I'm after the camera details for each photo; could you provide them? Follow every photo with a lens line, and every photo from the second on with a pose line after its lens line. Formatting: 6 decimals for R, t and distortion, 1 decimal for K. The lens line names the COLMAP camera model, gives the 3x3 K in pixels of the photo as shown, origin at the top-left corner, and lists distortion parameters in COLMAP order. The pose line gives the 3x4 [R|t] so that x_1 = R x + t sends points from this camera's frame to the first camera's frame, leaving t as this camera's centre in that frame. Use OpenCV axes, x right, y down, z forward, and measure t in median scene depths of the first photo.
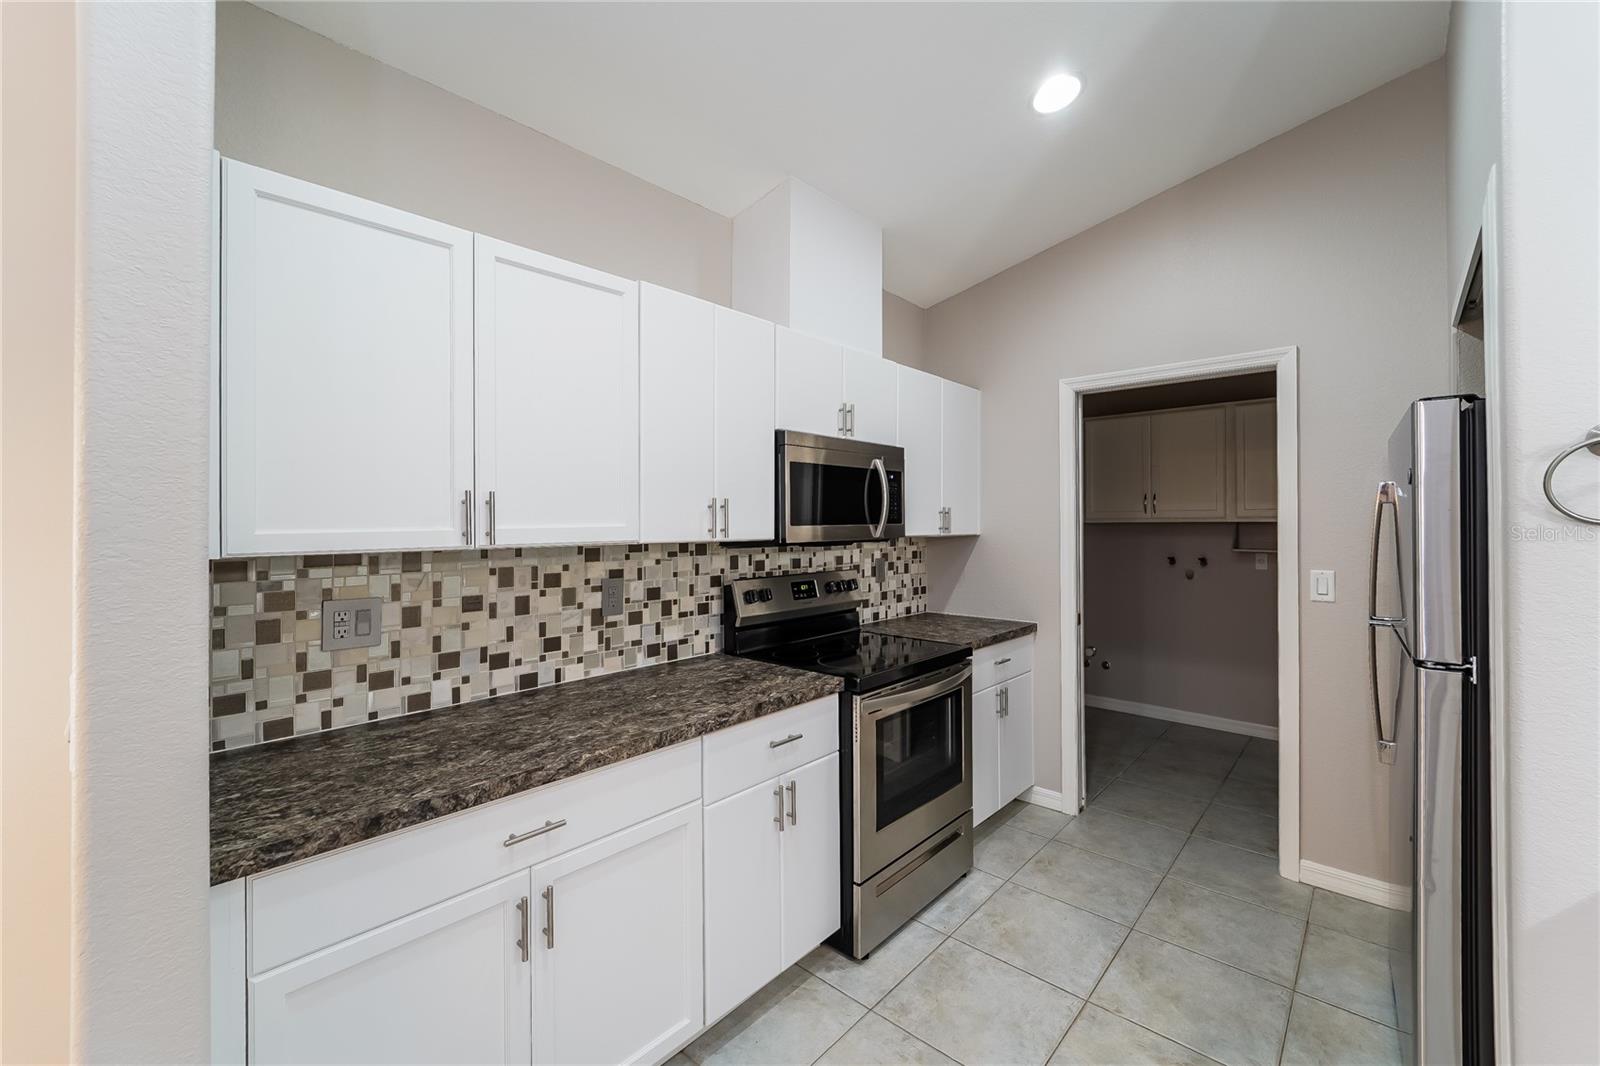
lens RADIAL K [[655.1, 0, 805.0], [0, 655.1, 519.2], [0, 0, 1]] dist [0.000013, 0.000016]
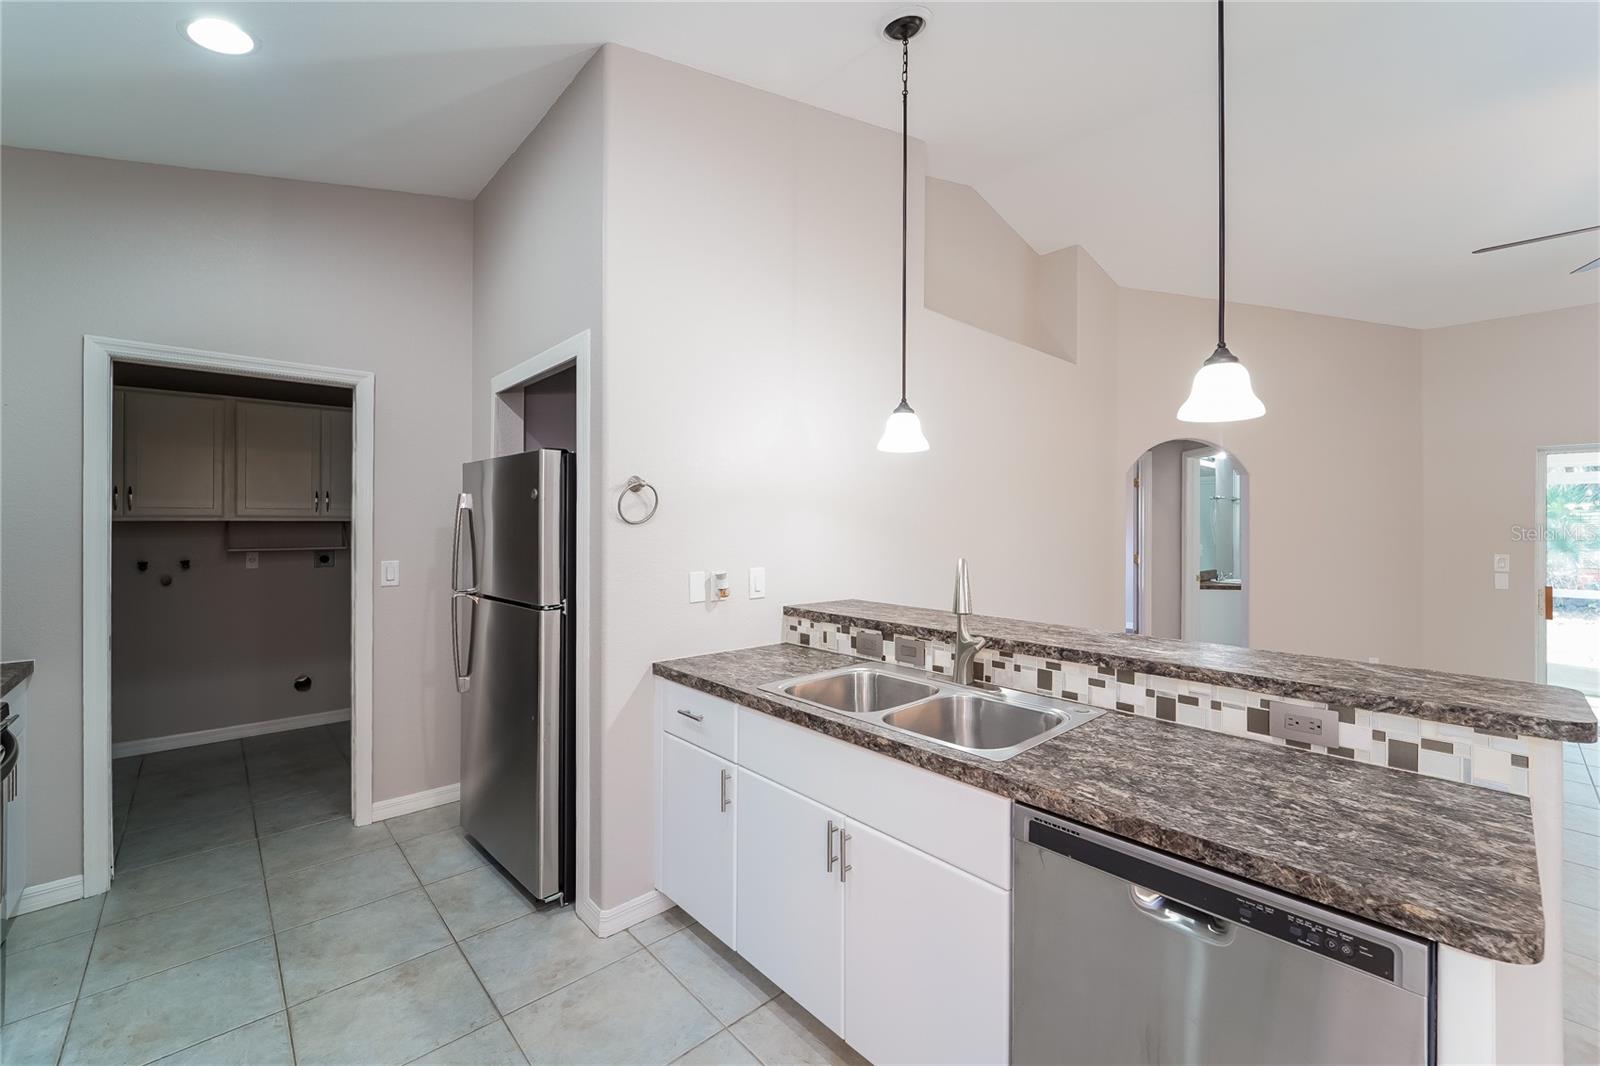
lens RADIAL K [[655.1, 0, 805.0], [0, 655.1, 519.2], [0, 0, 1]] dist [0.000013, 0.000016]
pose [[0.094539, 0.007427, 0.995493, -0.395725], [-0.008832, 0.999939, -0.006622, 0.001025], [-0.995482, -0.008166, 0.094599, 0.115860]]
